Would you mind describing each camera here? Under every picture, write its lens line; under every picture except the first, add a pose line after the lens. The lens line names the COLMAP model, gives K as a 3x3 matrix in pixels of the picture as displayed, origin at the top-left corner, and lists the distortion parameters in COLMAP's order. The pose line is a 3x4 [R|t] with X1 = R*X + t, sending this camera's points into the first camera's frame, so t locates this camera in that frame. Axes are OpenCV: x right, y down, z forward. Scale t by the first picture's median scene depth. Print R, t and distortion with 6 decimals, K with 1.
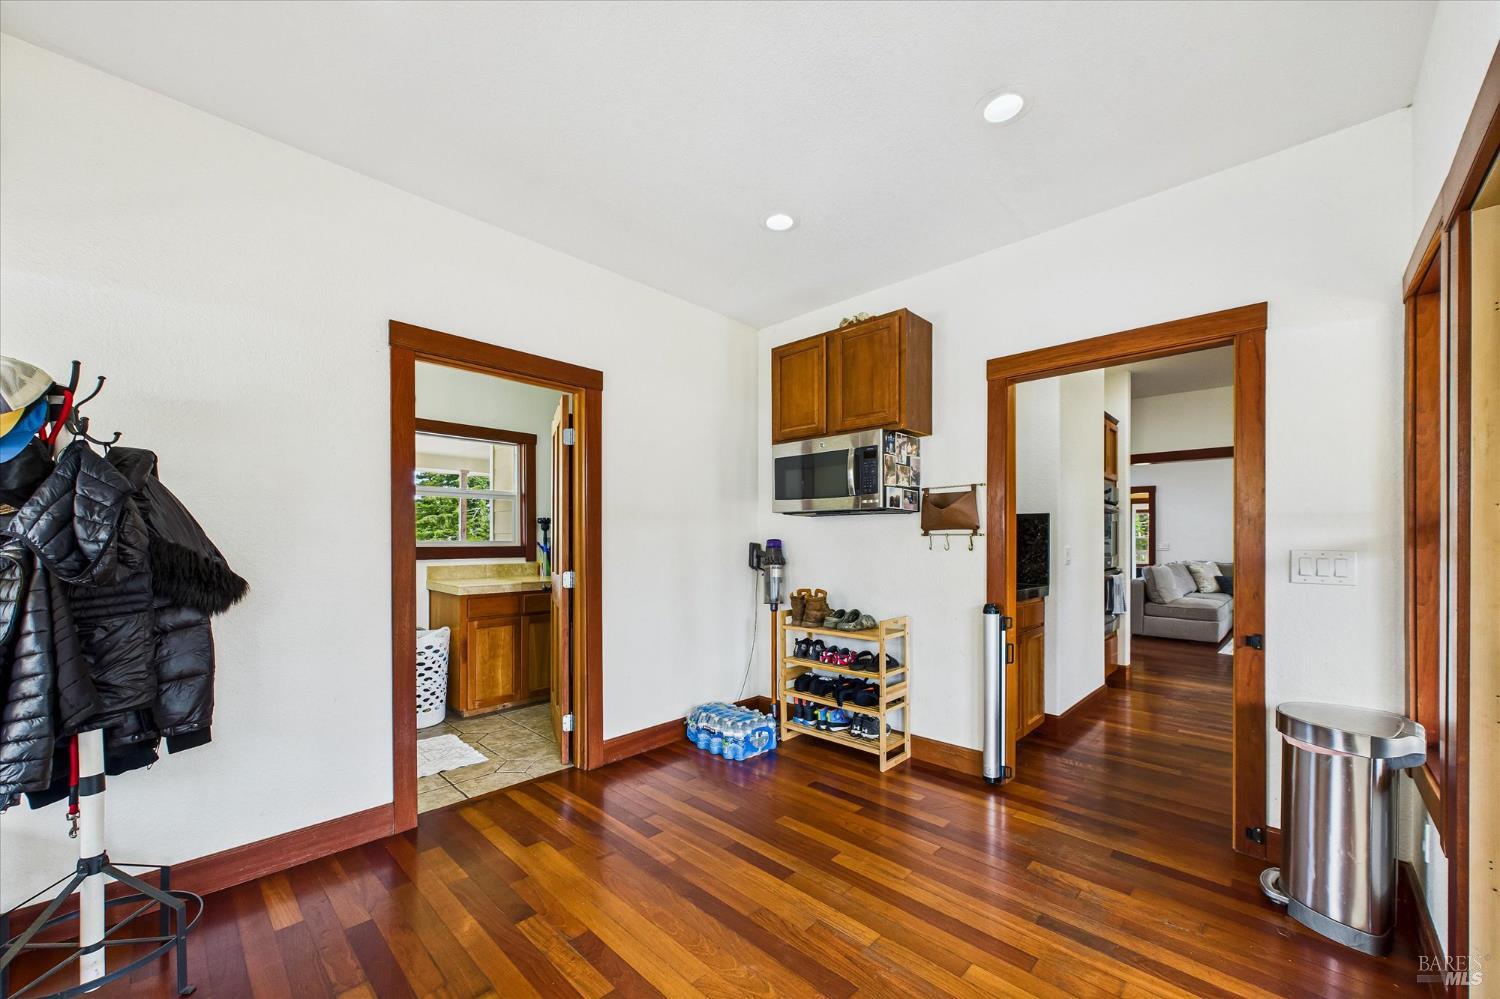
lens RADIAL K [[576.1, 0, 748.7], [0, 576.1, 539.3], [0, 0, 1]] dist [0.000637, -0.000196]
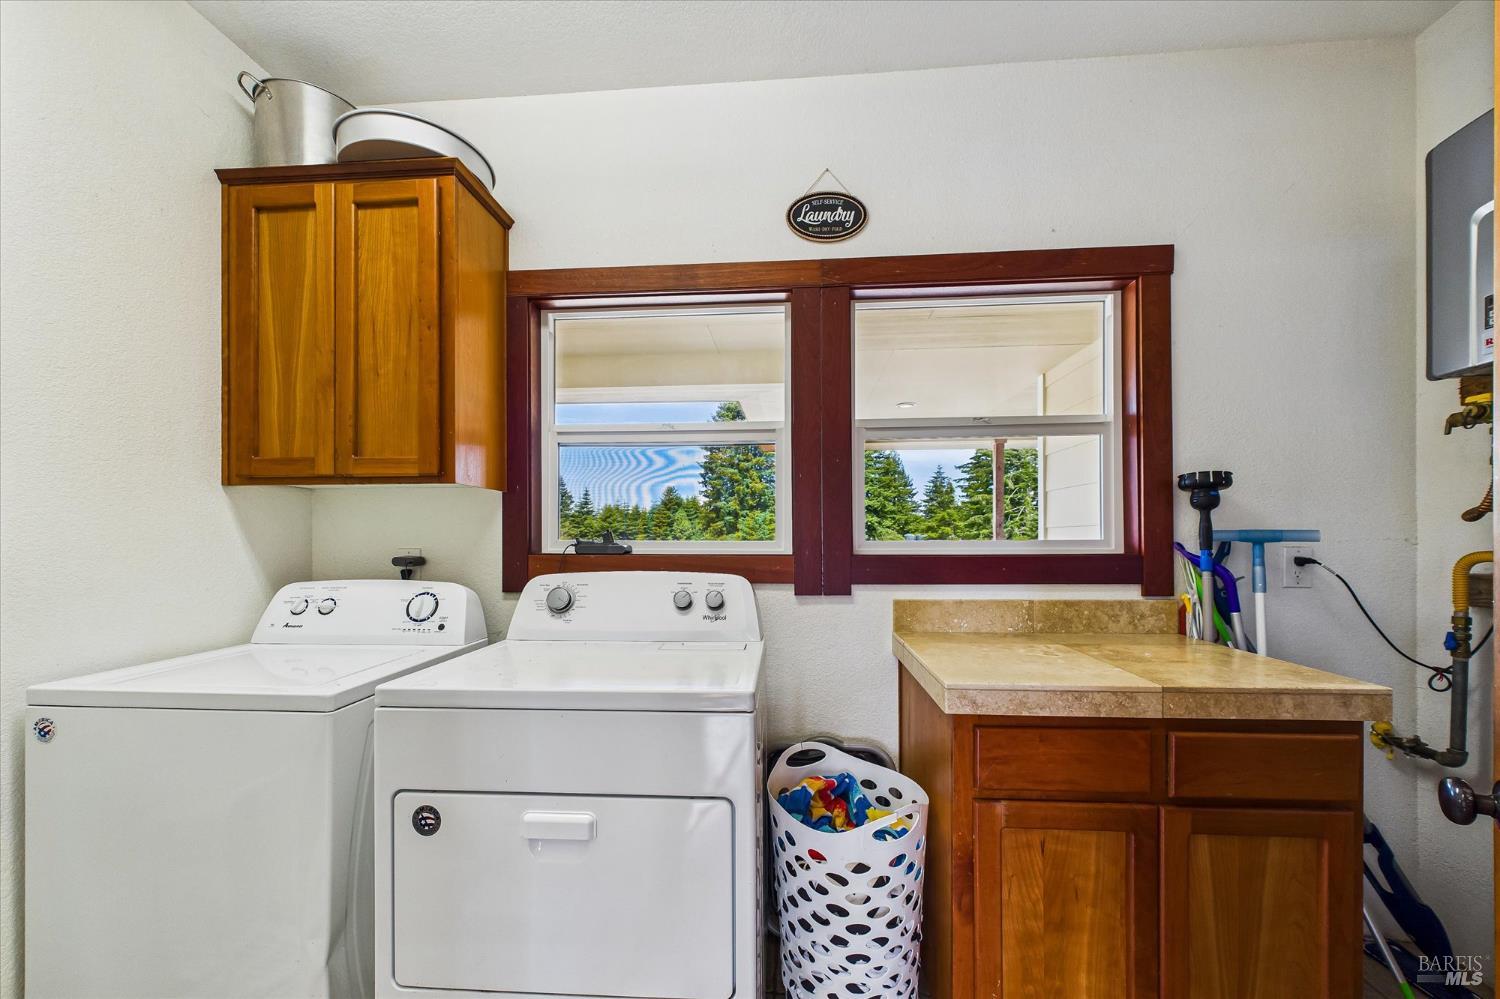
lens RADIAL K [[576.1, 0, 755.8], [0, 576.1, 539.0], [0, 0, 1]] dist [0.000637, -0.000196]
pose [[0.640598, -0.005285, -0.767858, -0.308939], [0.004608, 0.999985, -0.003038, 0.002686], [0.767862, -0.001592, 0.640613, 0.677405]]
